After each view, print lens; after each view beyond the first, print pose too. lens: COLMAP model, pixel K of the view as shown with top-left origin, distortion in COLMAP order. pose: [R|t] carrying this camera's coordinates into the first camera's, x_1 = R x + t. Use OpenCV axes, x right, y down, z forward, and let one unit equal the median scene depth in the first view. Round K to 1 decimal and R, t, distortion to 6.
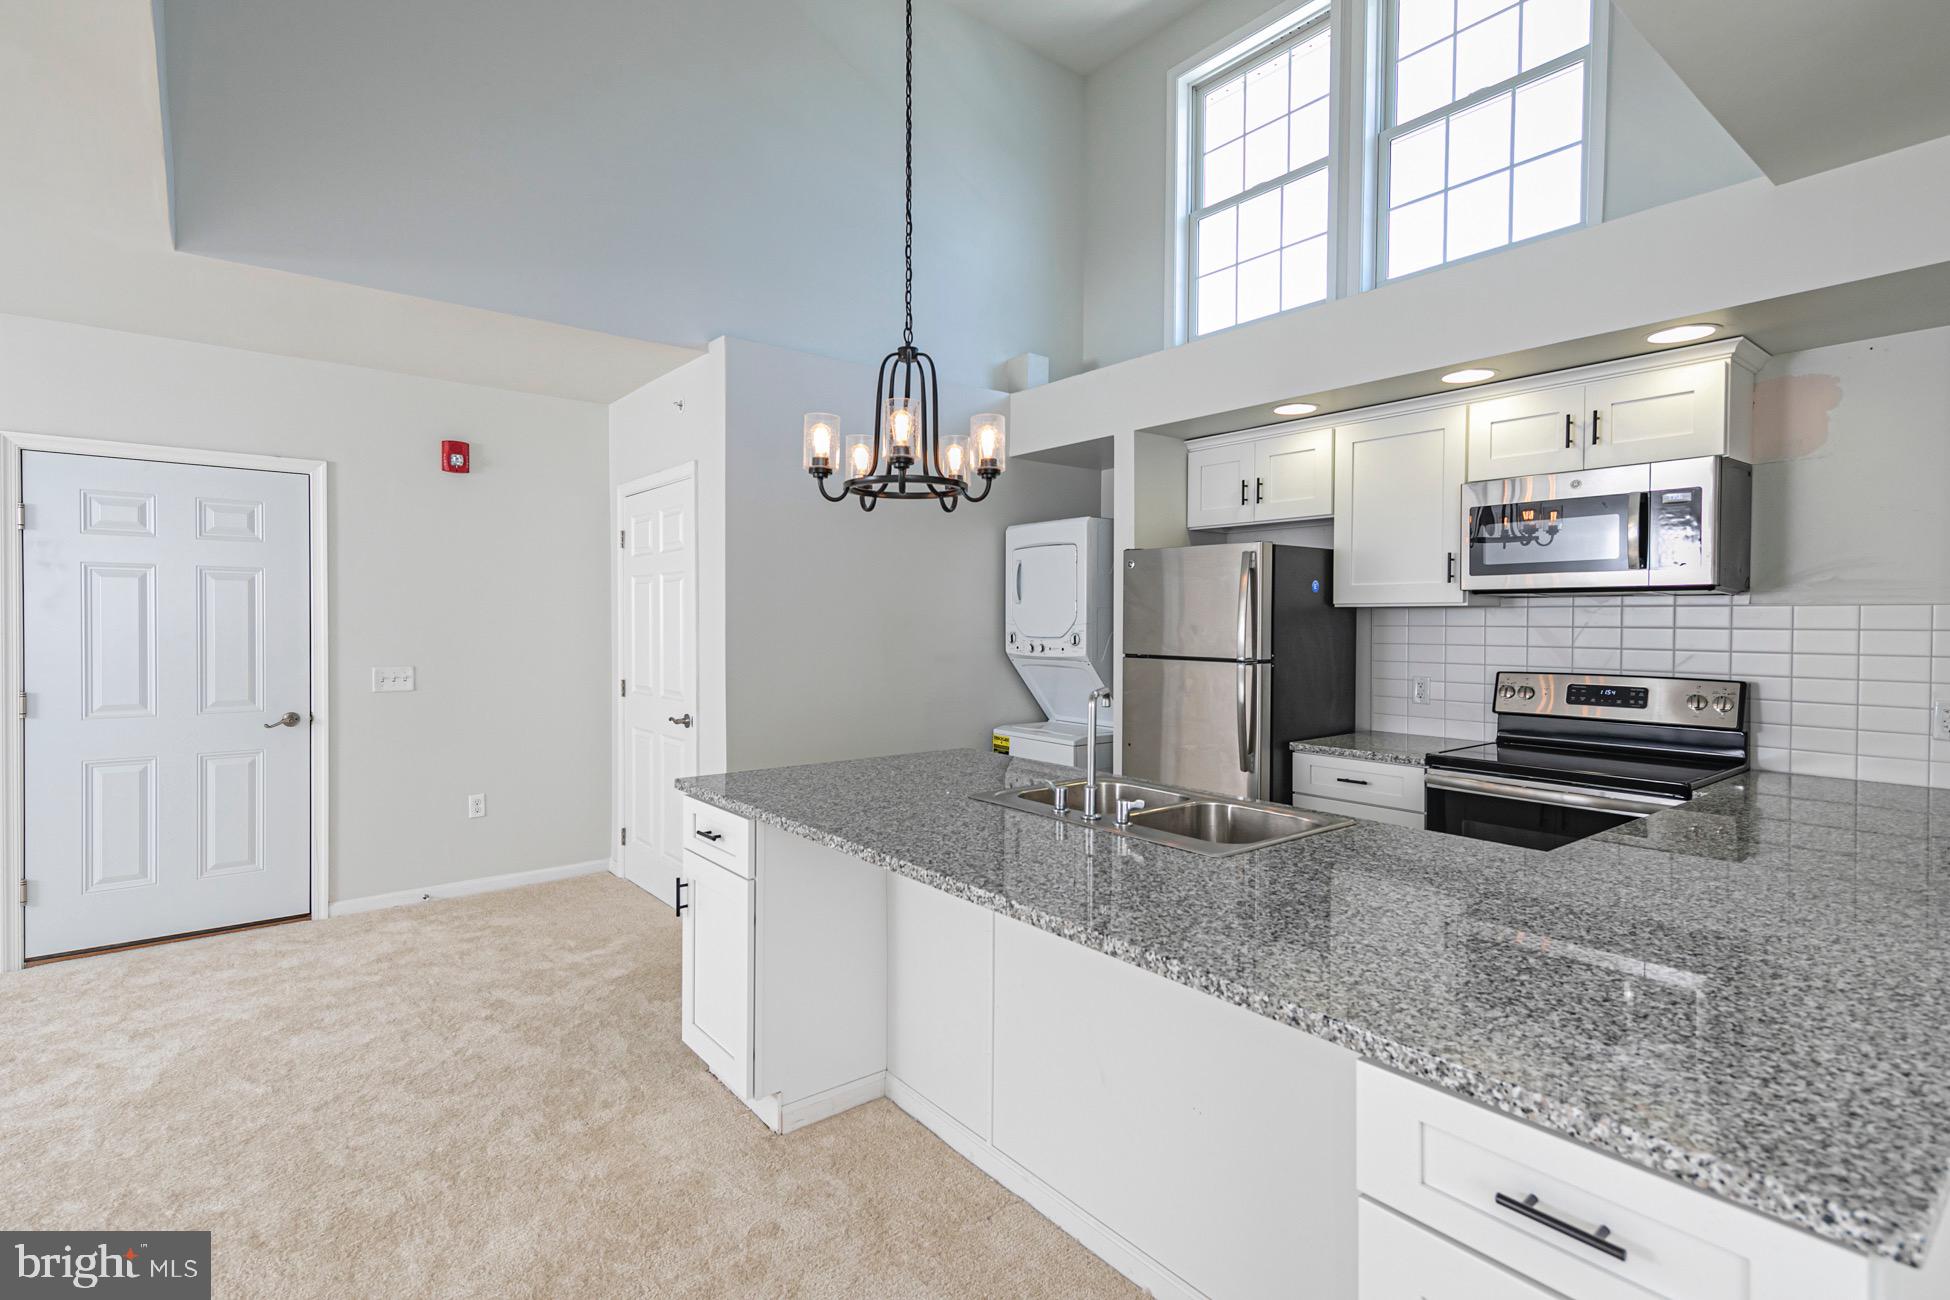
lens RADIAL K [[928.0, 0, 963.9], [0, 928.0, 639.4], [0, 0, 1]] dist [0.028157, -0.006057]
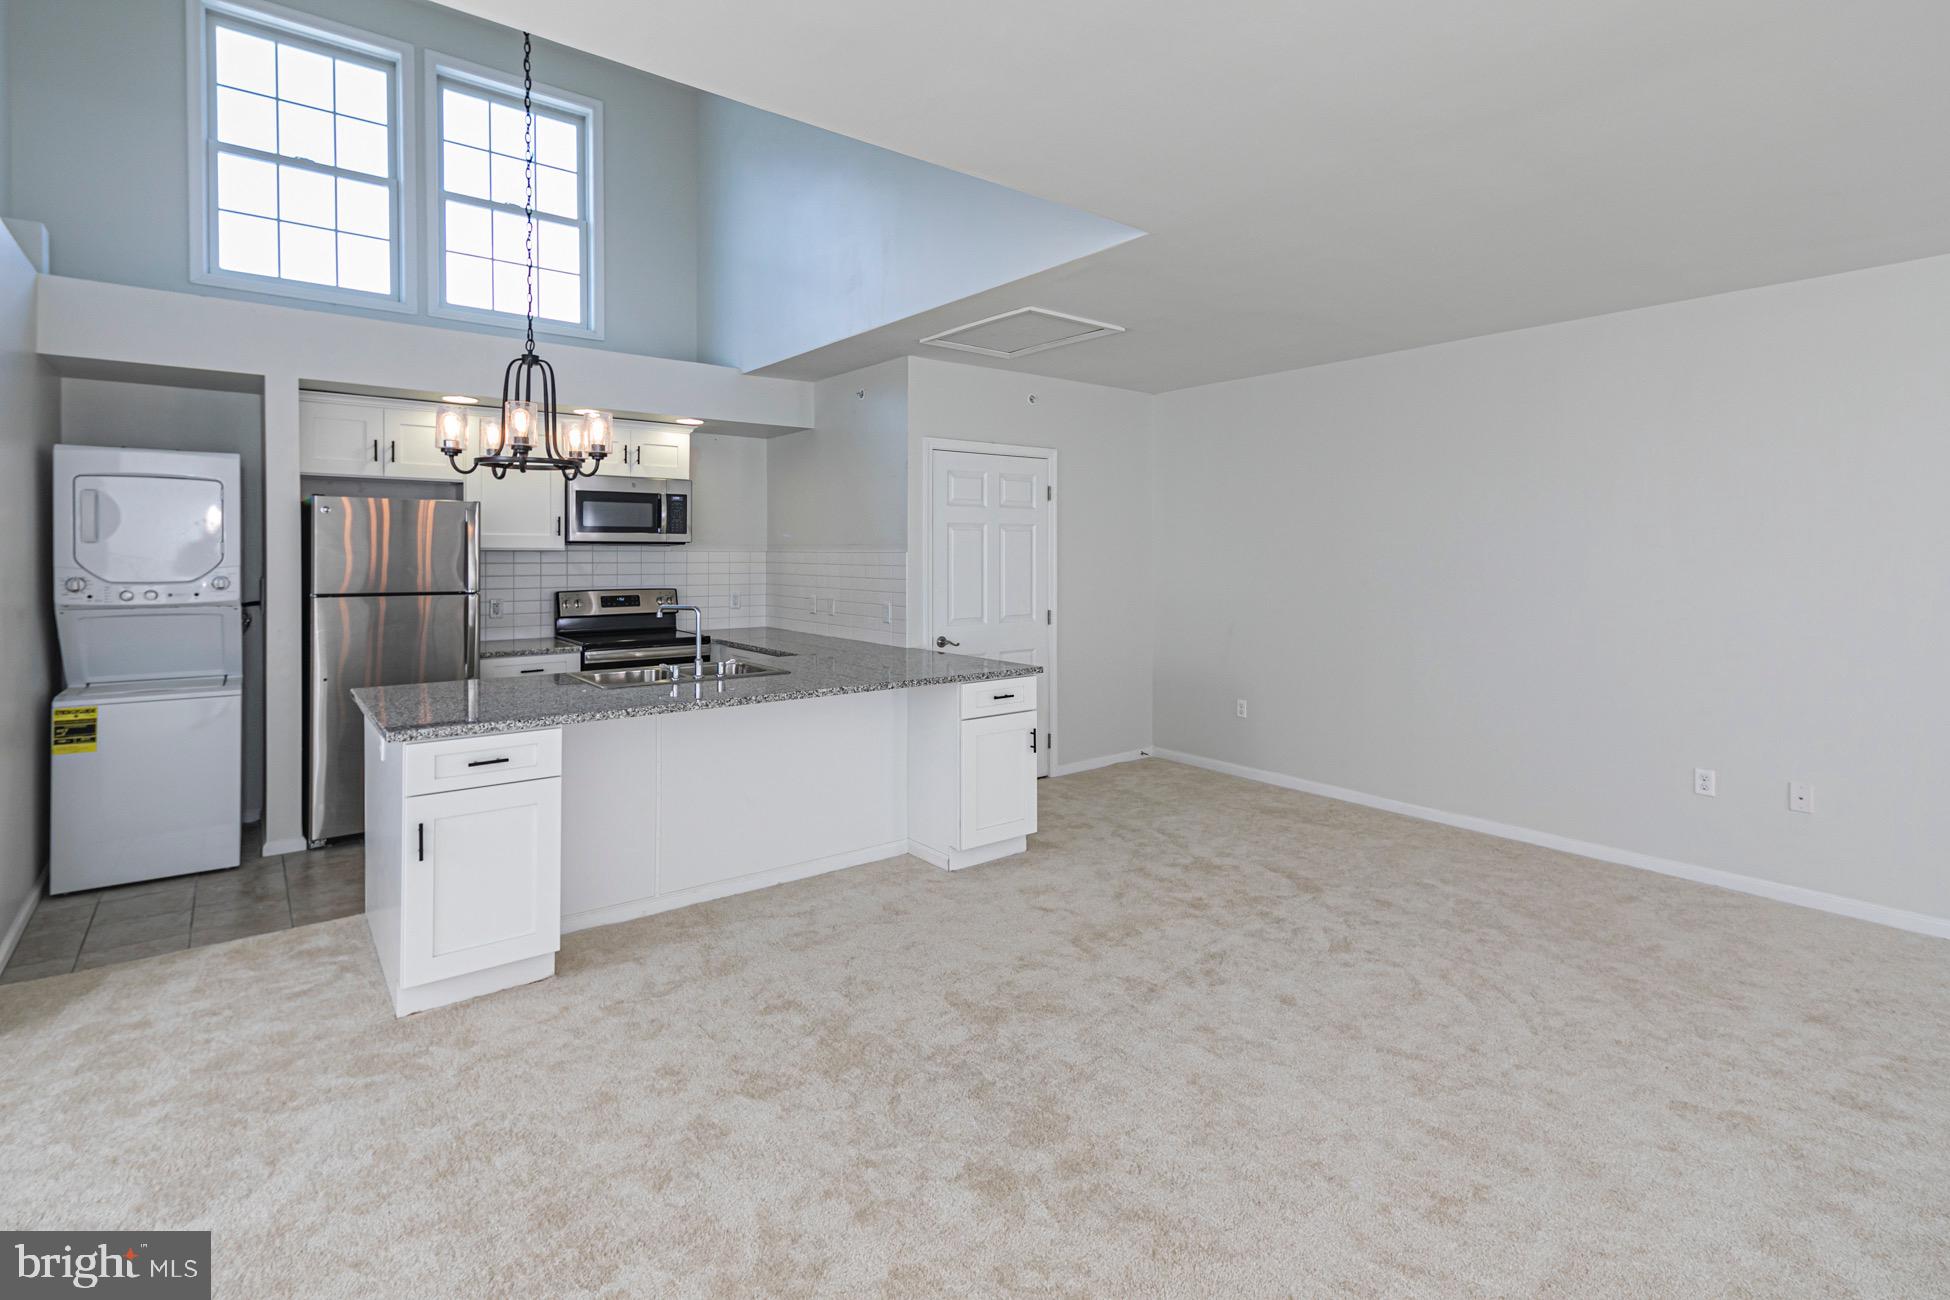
lens RADIAL K [[928.0, 0, 968.2], [0, 928.0, 564.9], [0, 0, 1]] dist [0.028157, -0.006057]
pose [[0.009183, -0.018694, 0.999783, -1.041197], [0.016812, 0.999687, 0.018538, -0.029289], [-0.999817, 0.016638, 0.009494, 0.301152]]
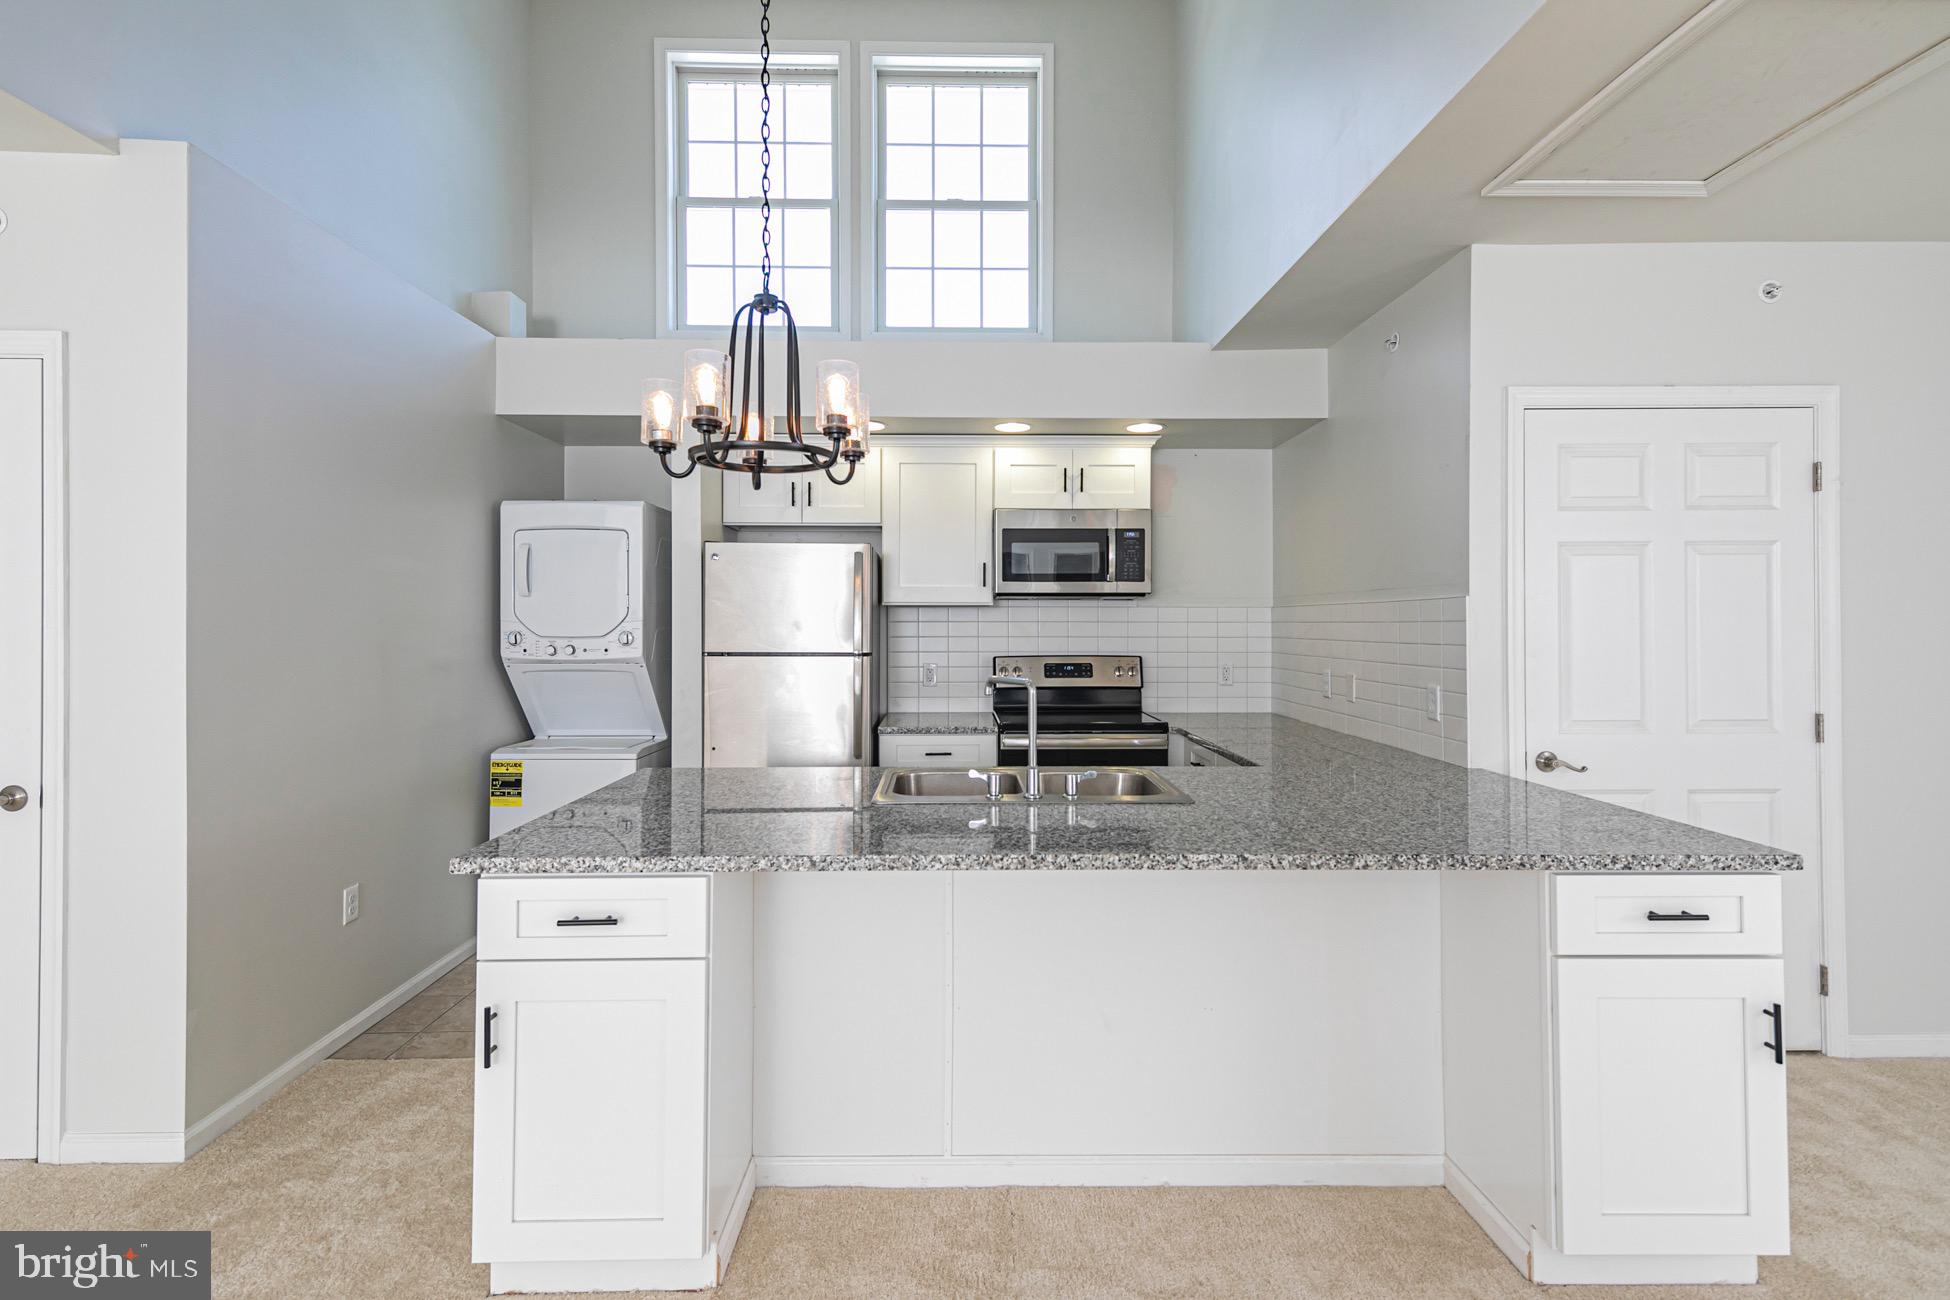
lens RADIAL K [[928.0, 0, 967.5], [0, 928.0, 622.0], [0, 0, 1]] dist [0.028157, -0.006057]
pose [[0.607707, -0.002139, 0.794159, -0.487707], [0.018610, 0.999760, -0.011548, 0.000862], [-0.793944, 0.021797, 0.607601, 0.260414]]
